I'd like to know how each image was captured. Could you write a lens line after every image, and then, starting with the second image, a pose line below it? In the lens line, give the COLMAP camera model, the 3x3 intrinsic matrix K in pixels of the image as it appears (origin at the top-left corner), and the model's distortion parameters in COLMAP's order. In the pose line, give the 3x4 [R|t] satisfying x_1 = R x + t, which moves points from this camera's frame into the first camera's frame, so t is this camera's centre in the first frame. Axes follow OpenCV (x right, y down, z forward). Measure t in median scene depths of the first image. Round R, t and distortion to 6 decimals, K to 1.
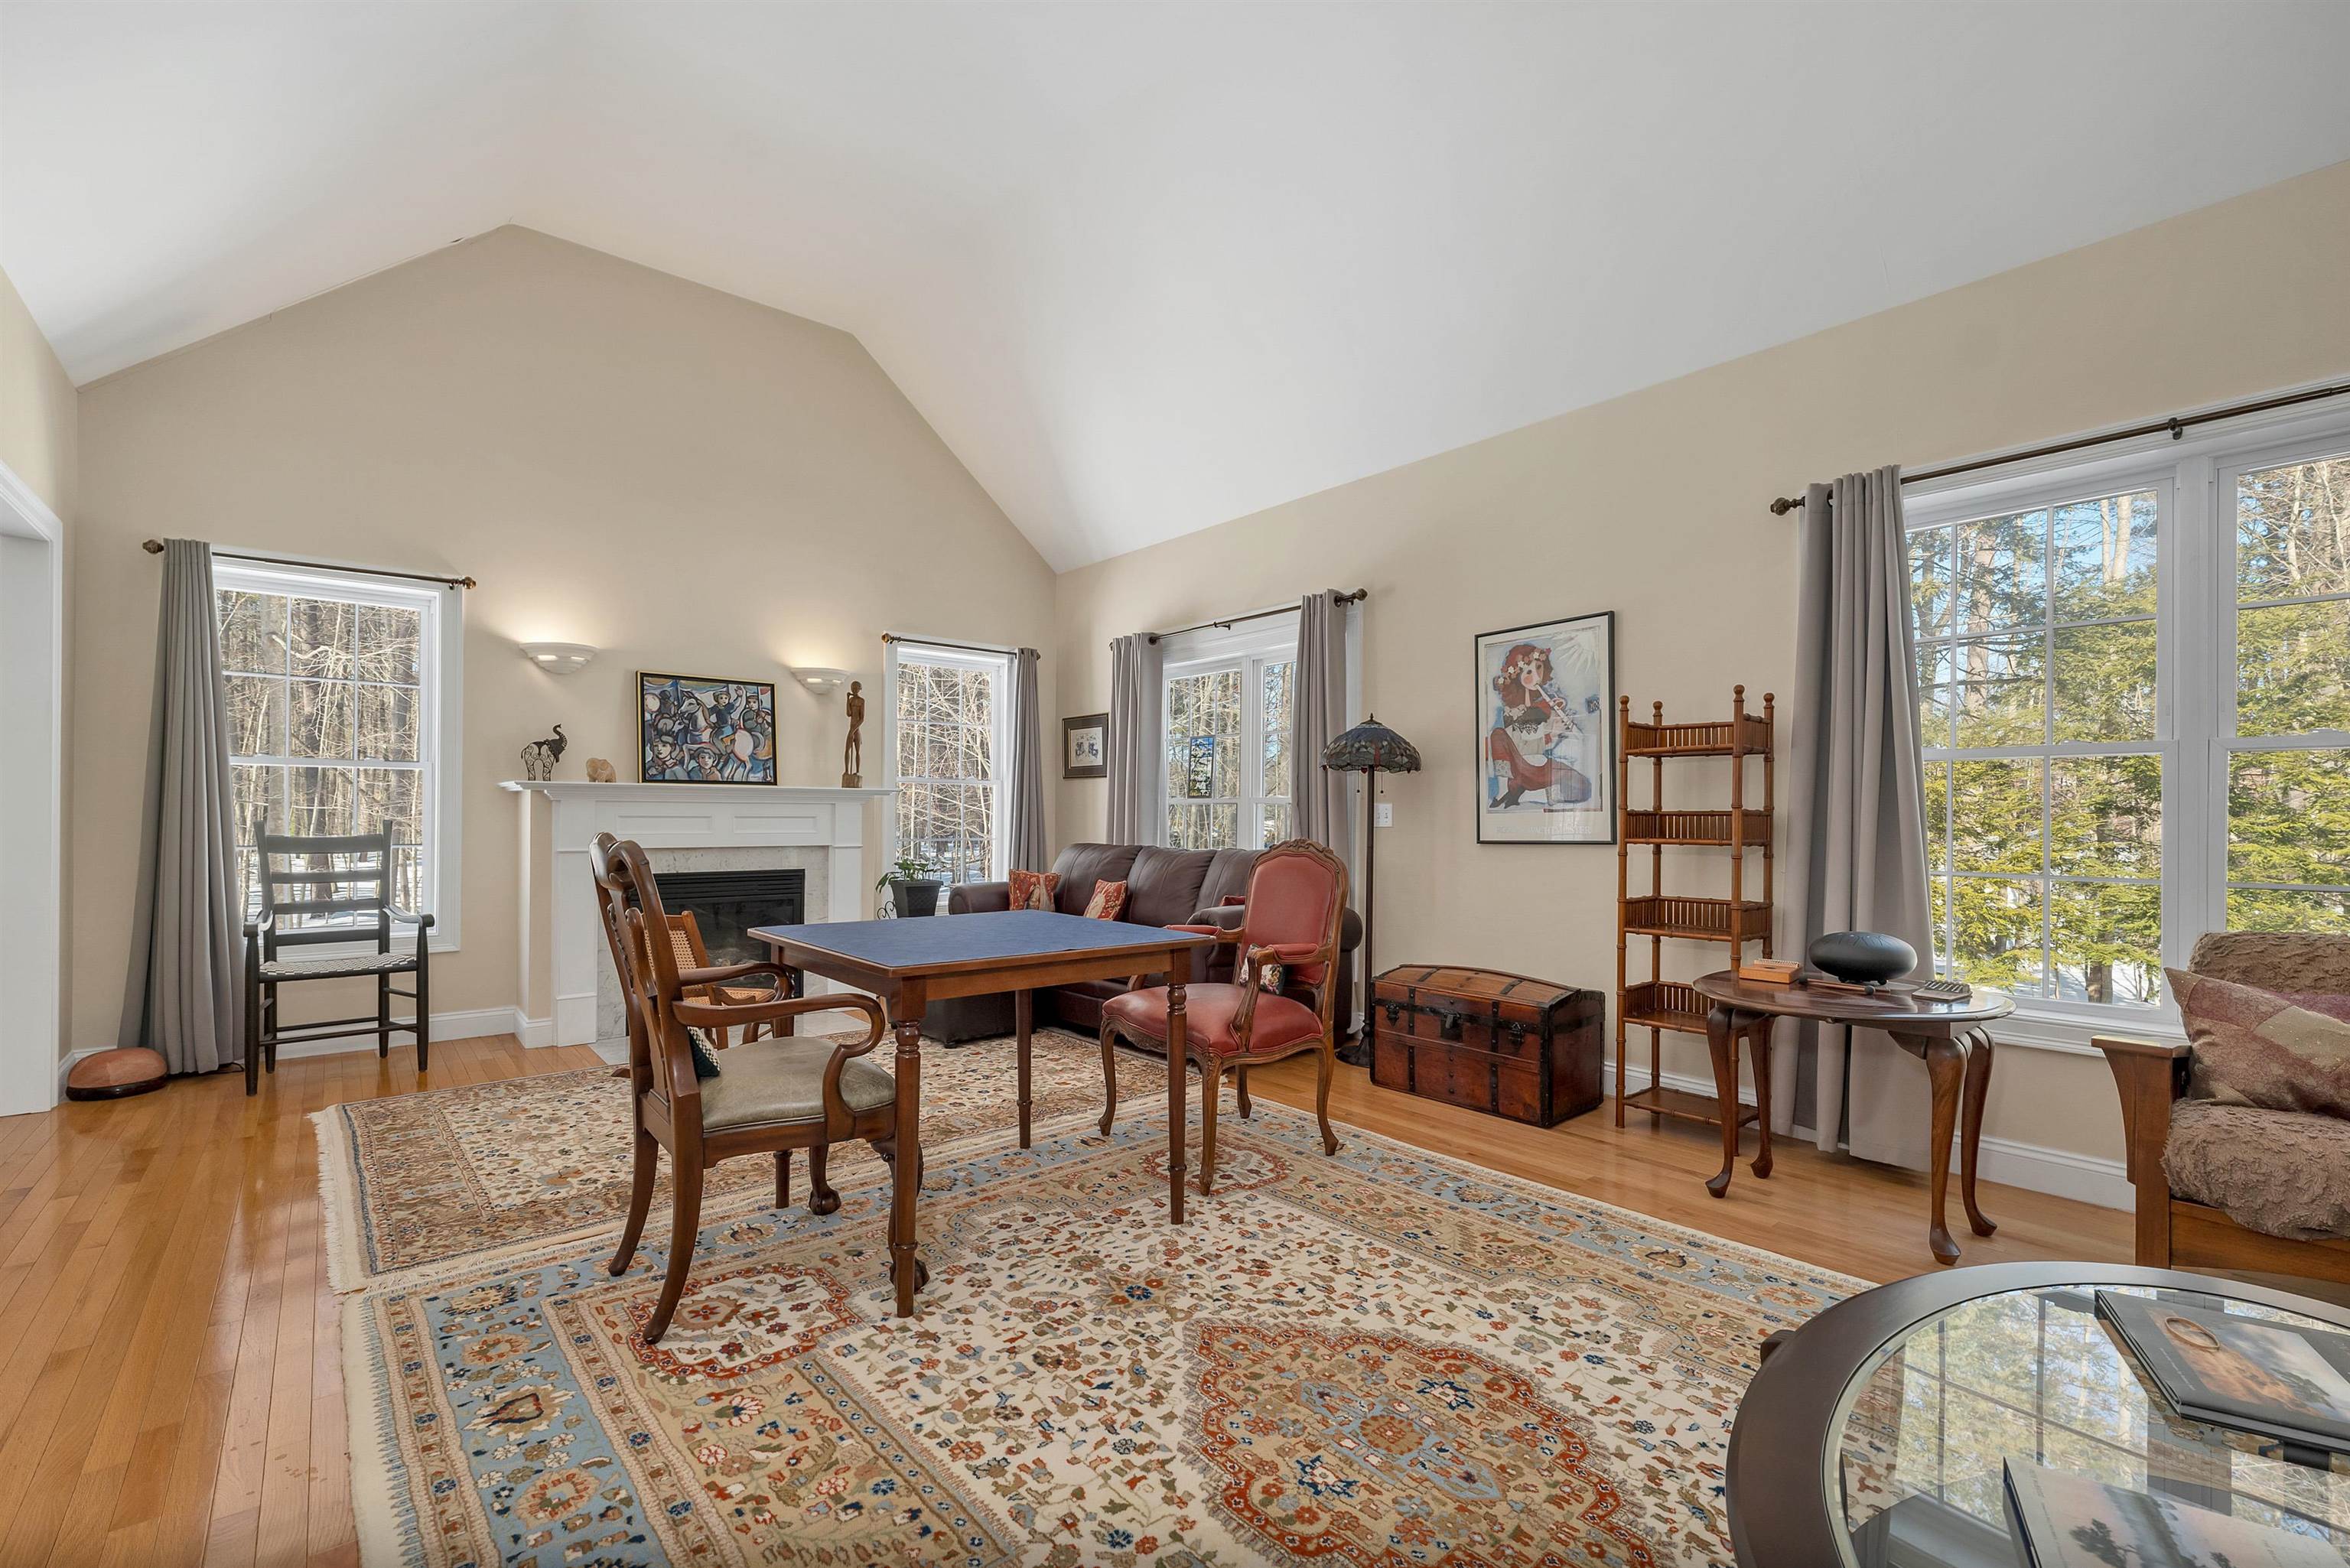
lens RADIAL K [[1002.3, 0, 1146.9], [0, 1002.3, 814.5], [0, 0, 1]] dist [0.001798, -0.000488]
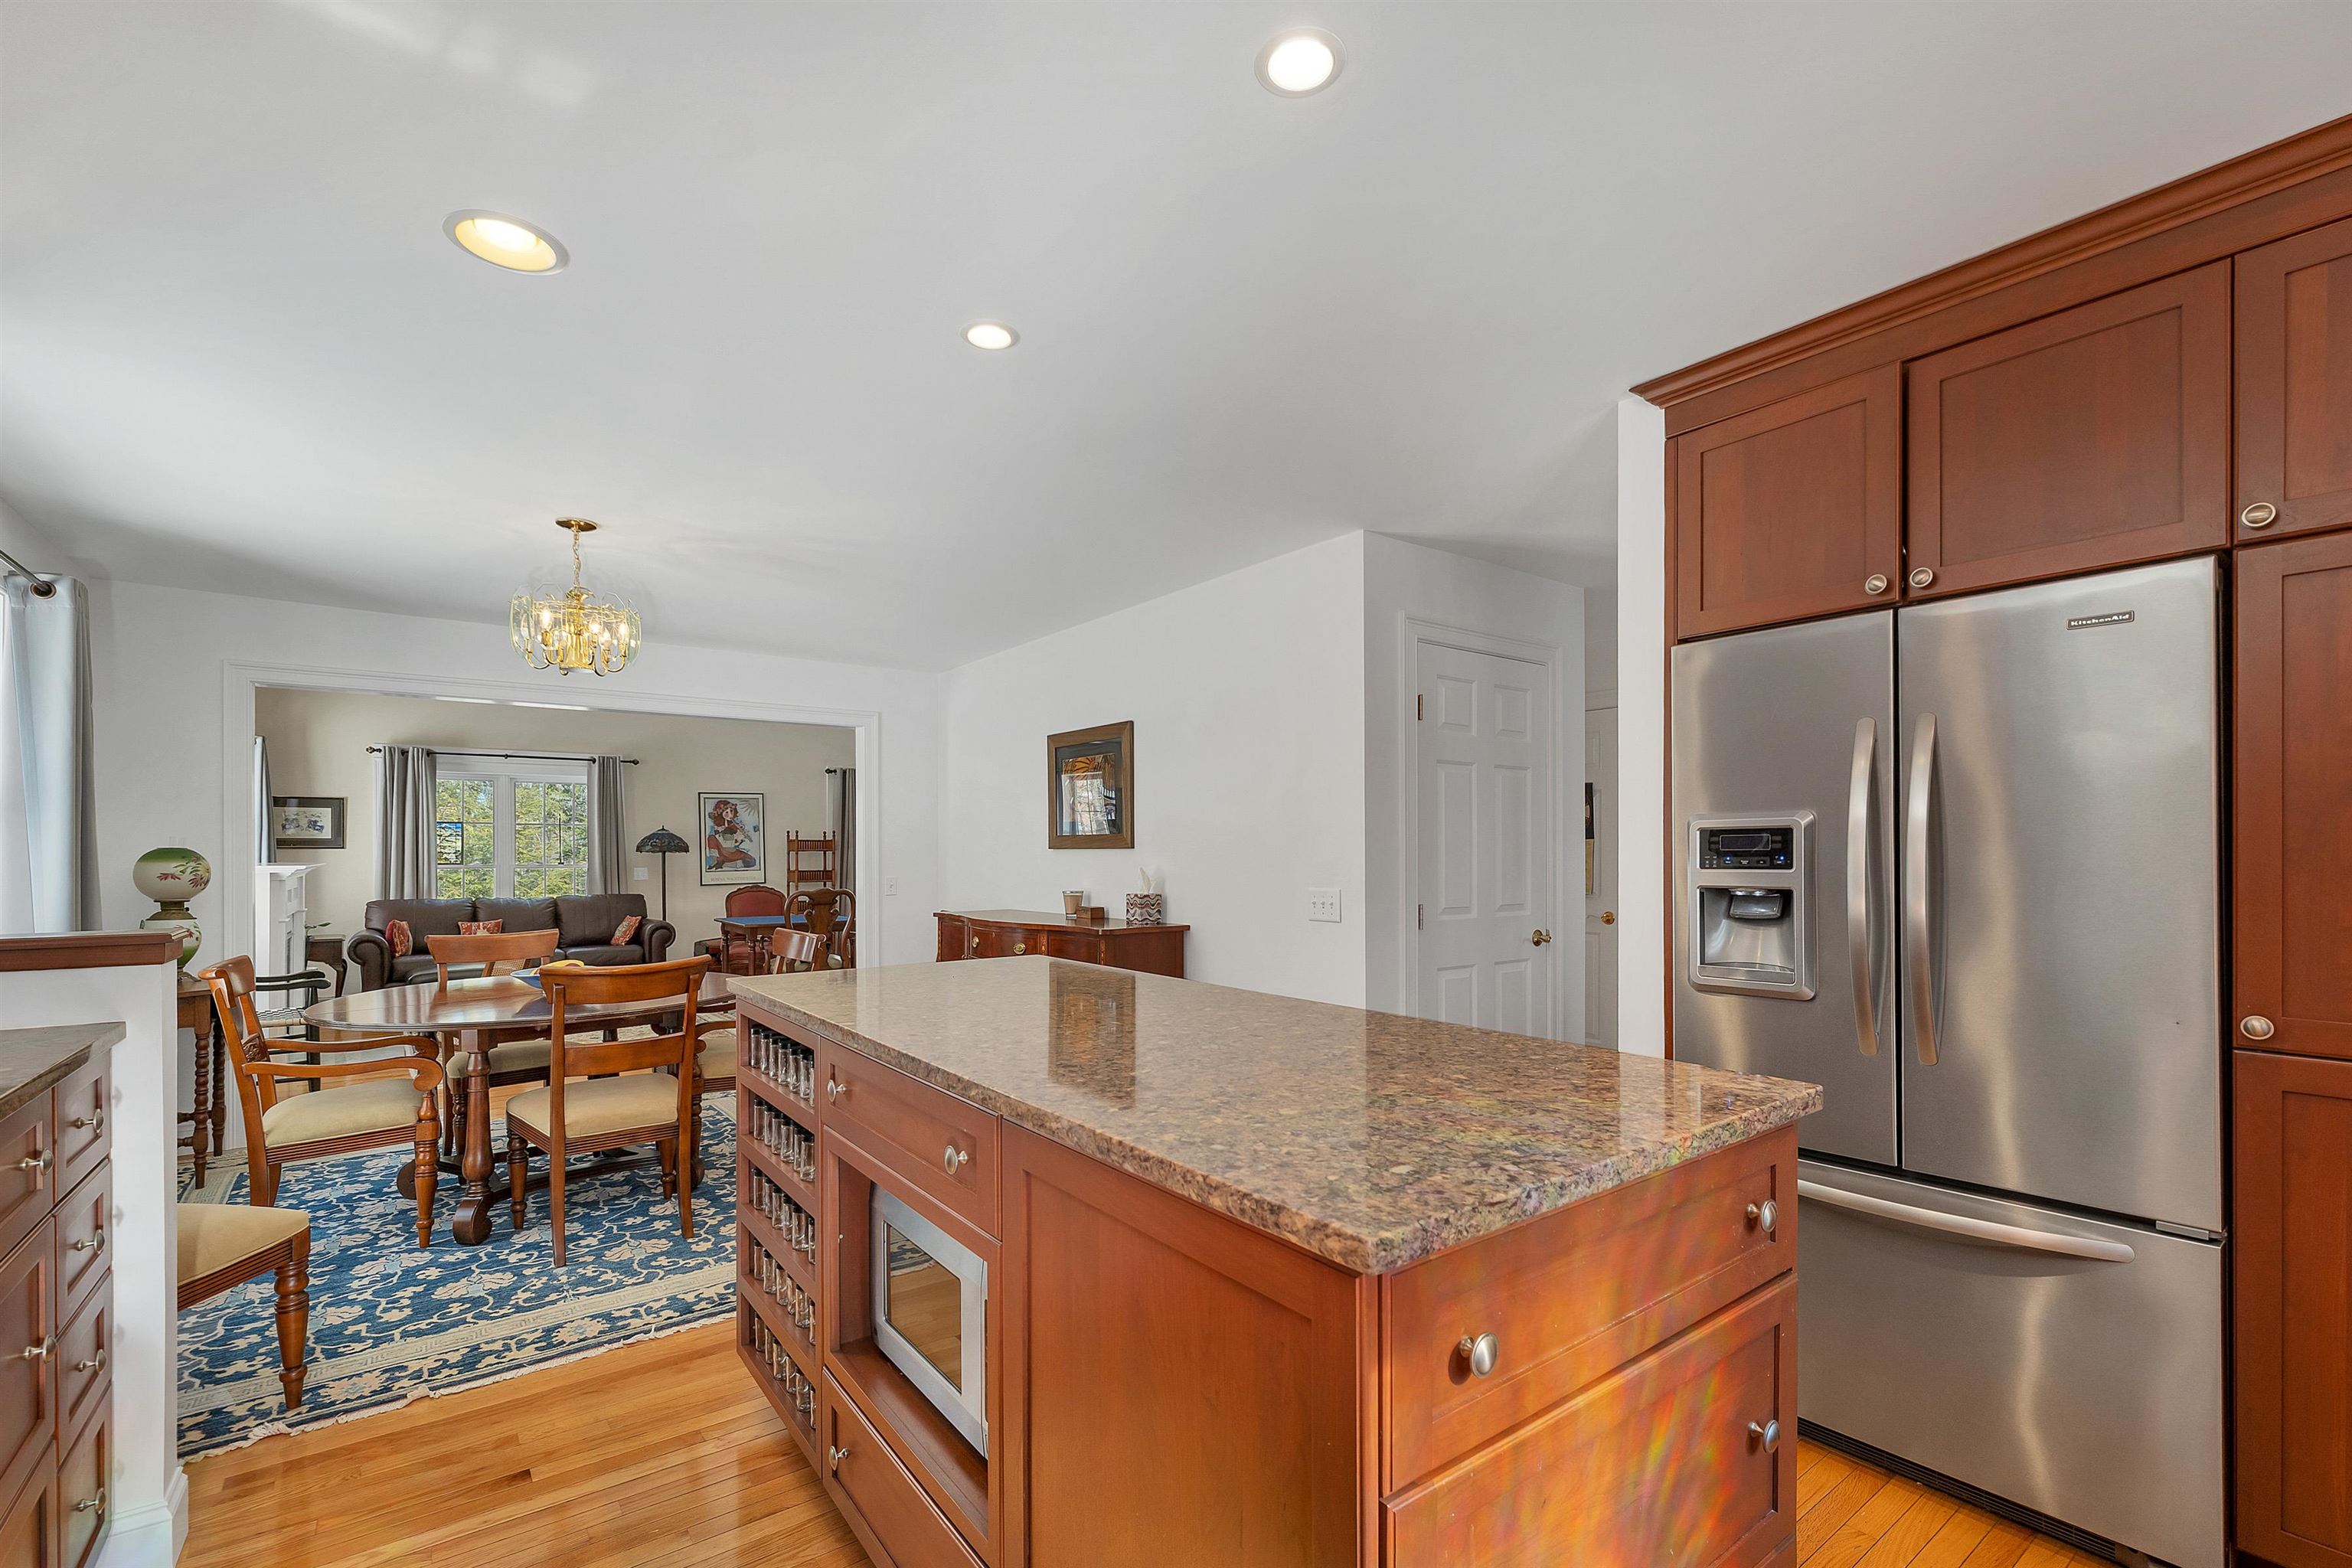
lens RADIAL K [[1003.2, 0, 1166.9], [0, 1003.2, 849.0], [0, 0, 1]] dist [0.001798, -0.000488]
pose [[0.031740, 0.001012, 0.999496, -1.791670], [0.003831, 0.999992, -0.001135, -0.043660], [-0.999489, 0.003865, 0.031736, -0.115486]]
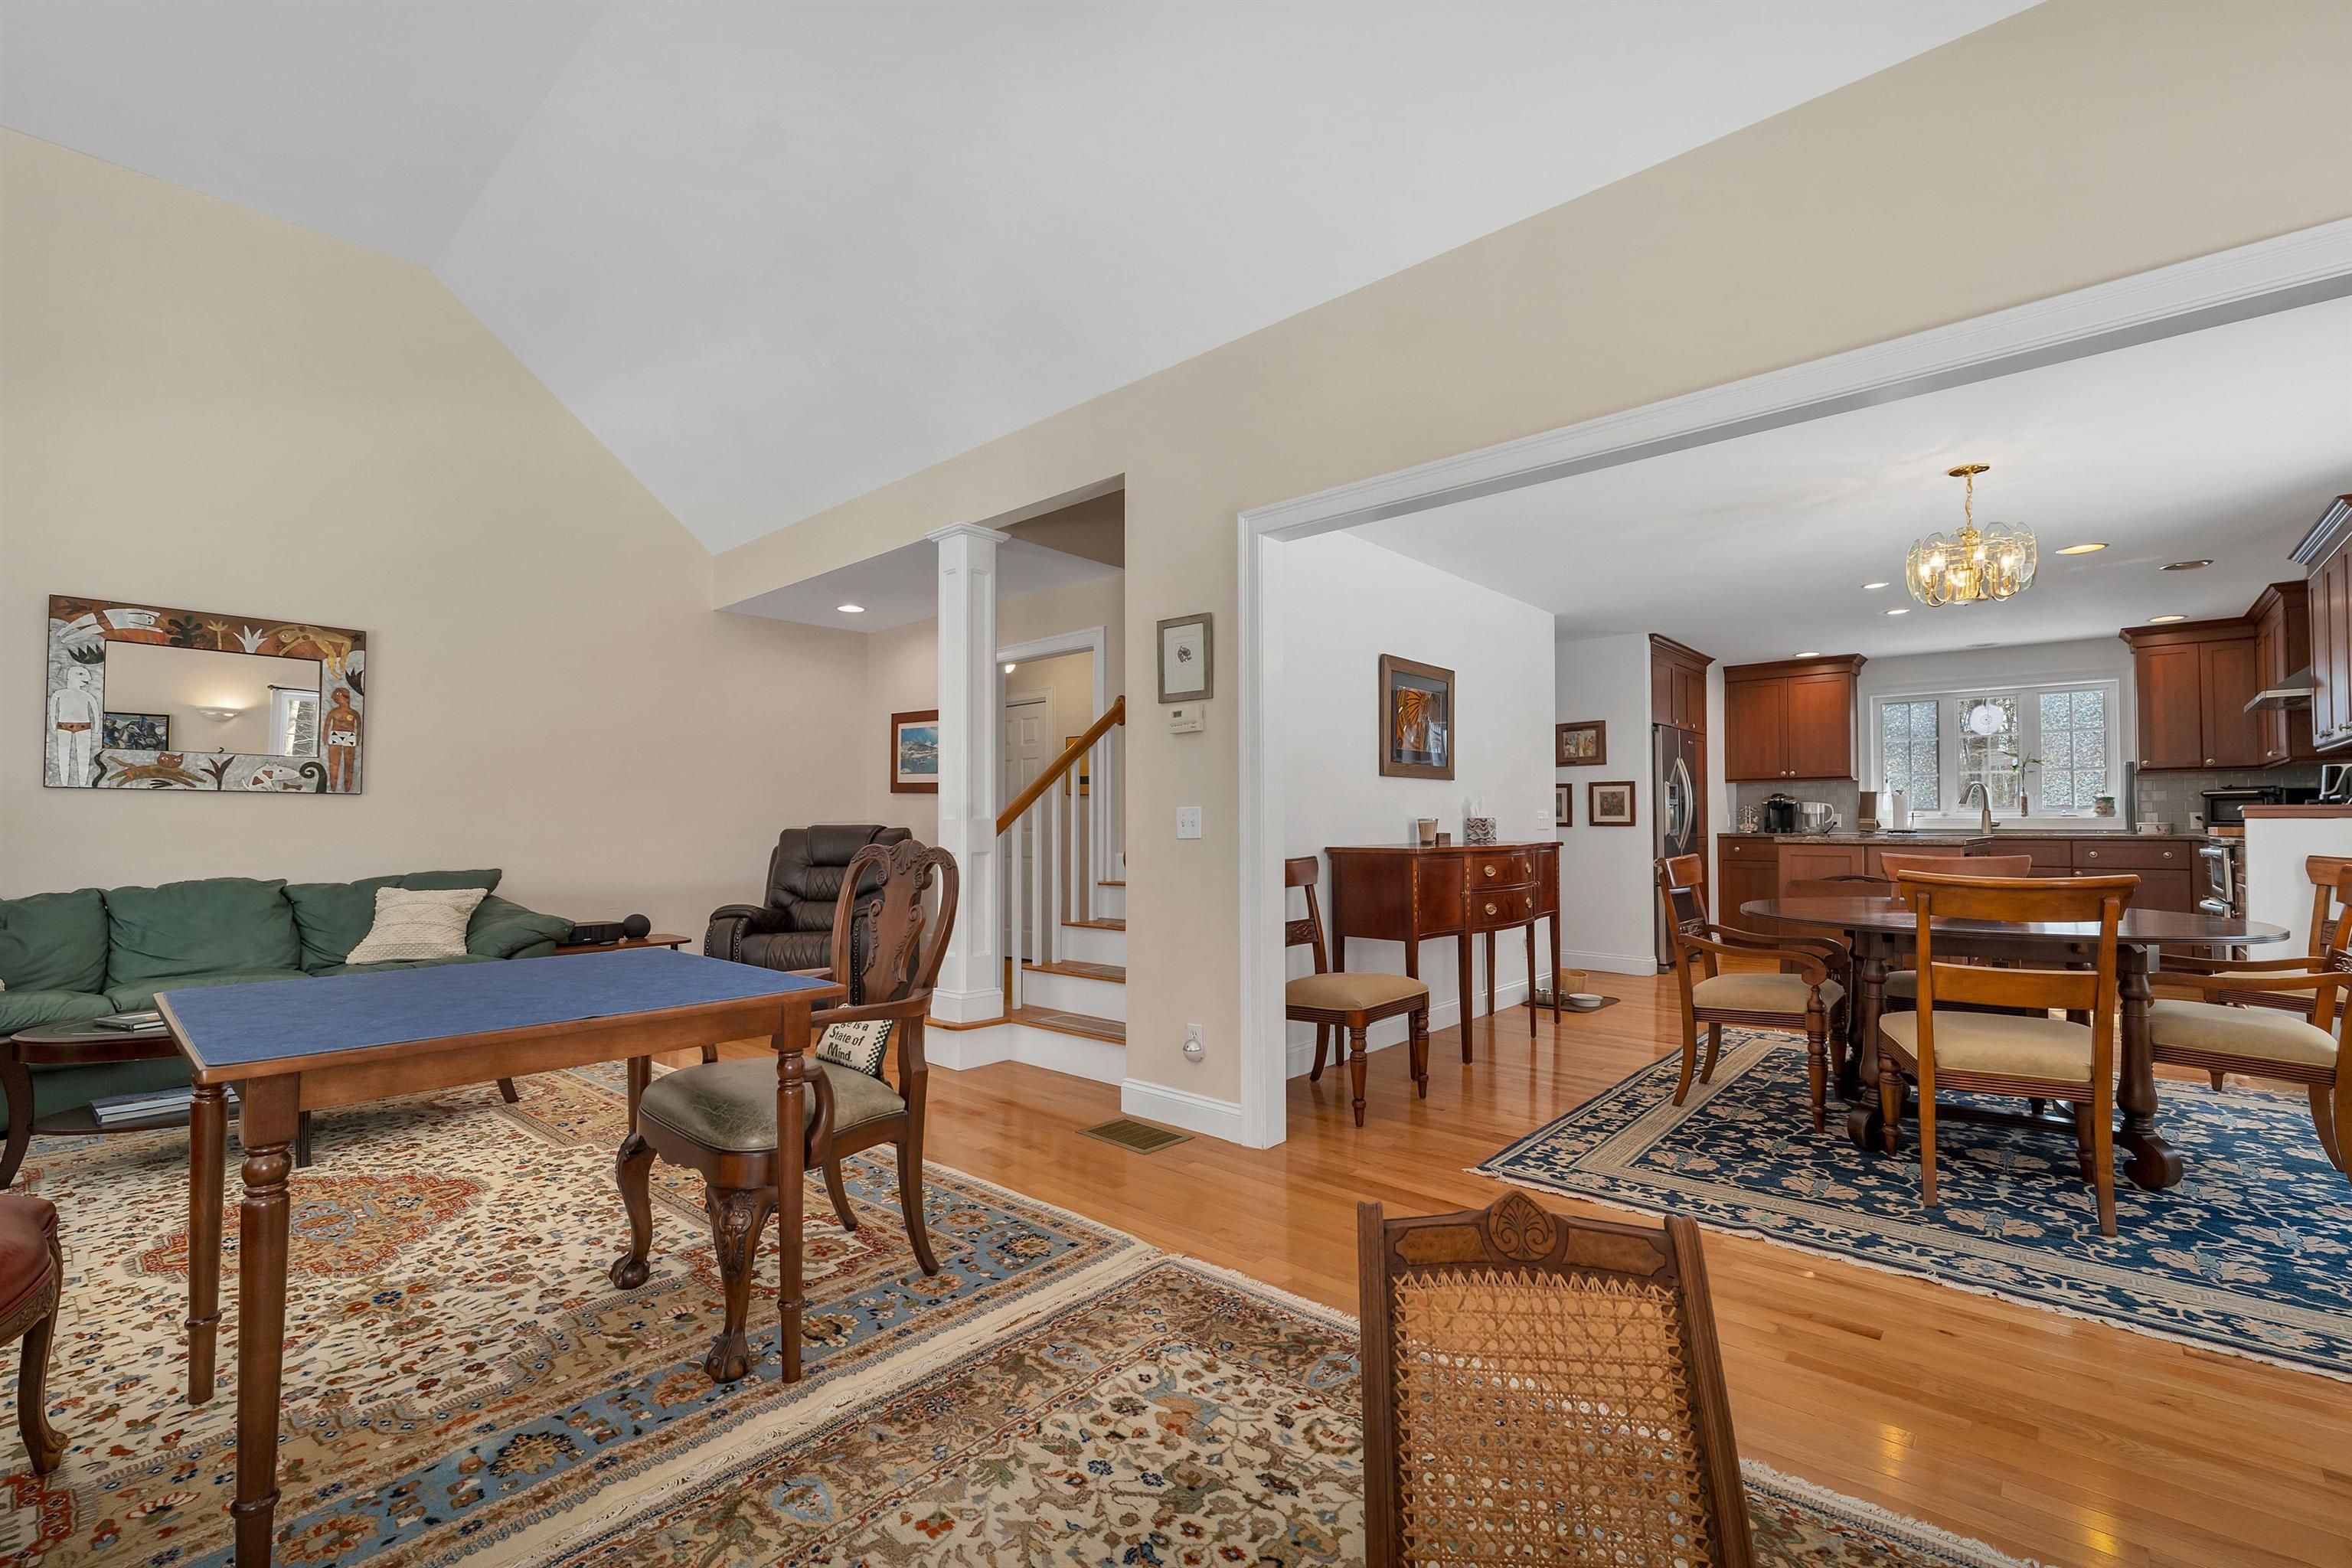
lens RADIAL K [[1003.2, 0, 1163.6], [0, 1003.2, 802.3], [0, 0, 1]] dist [0.001798, -0.000488]
pose [[-0.988786, -0.003474, -0.149301, -0.305885], [-0.000500, 0.999801, -0.019952, 0.001471], [0.149340, -0.019653, -0.988591, 1.039261]]
